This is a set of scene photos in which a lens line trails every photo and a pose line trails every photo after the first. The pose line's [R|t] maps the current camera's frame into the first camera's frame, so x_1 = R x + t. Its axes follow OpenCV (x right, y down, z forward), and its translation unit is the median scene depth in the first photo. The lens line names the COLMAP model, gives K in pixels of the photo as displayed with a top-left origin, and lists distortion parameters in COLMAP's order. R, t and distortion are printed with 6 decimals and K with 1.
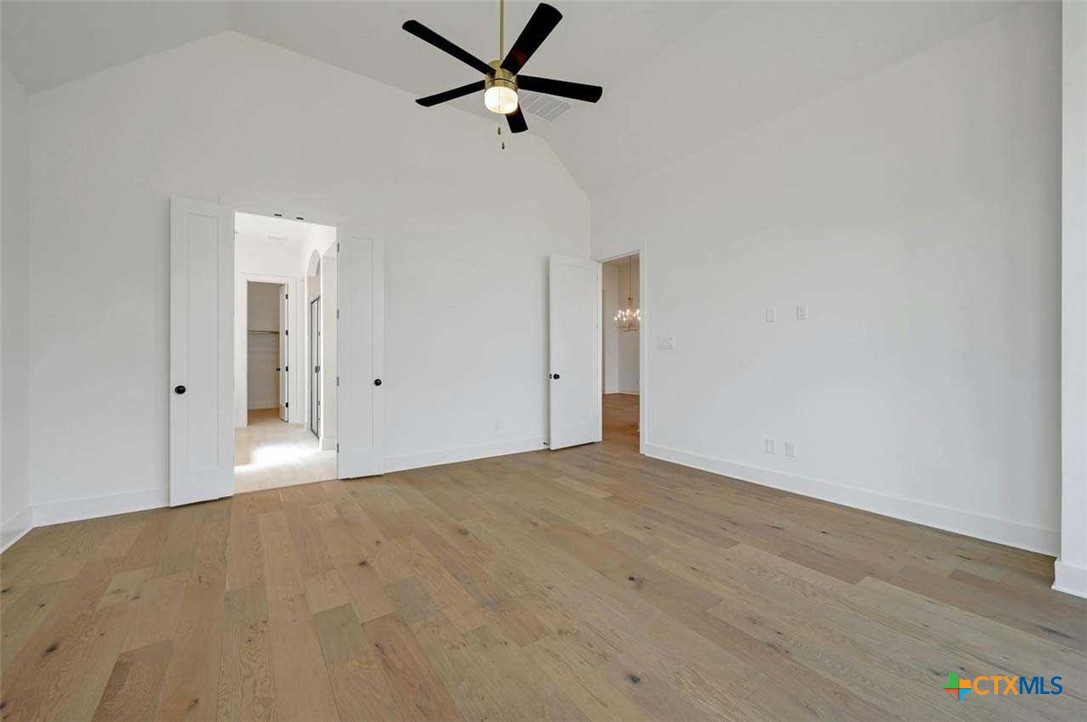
lens RADIAL K [[430.2, 0, 541.3], [0, 430.2, 358.1], [0, 0, 1]] dist [-0.001063, 0.000071]
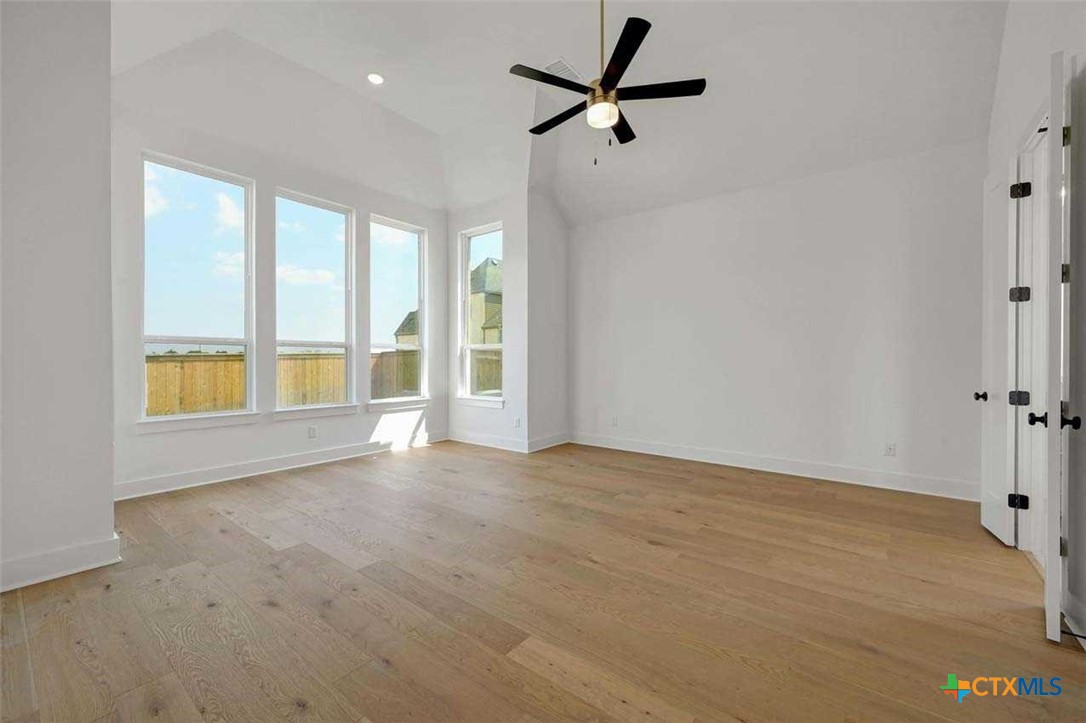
lens RADIAL K [[429.8, 0, 540.8], [0, 429.8, 358.6], [0, 0, 1]] dist [-0.001063, 0.000071]
pose [[-0.955095, 0.003416, -0.296280, 0.357796], [0.001279, 0.999972, 0.007407, -0.012875], [0.296297, 0.006695, -0.955072, 1.926054]]
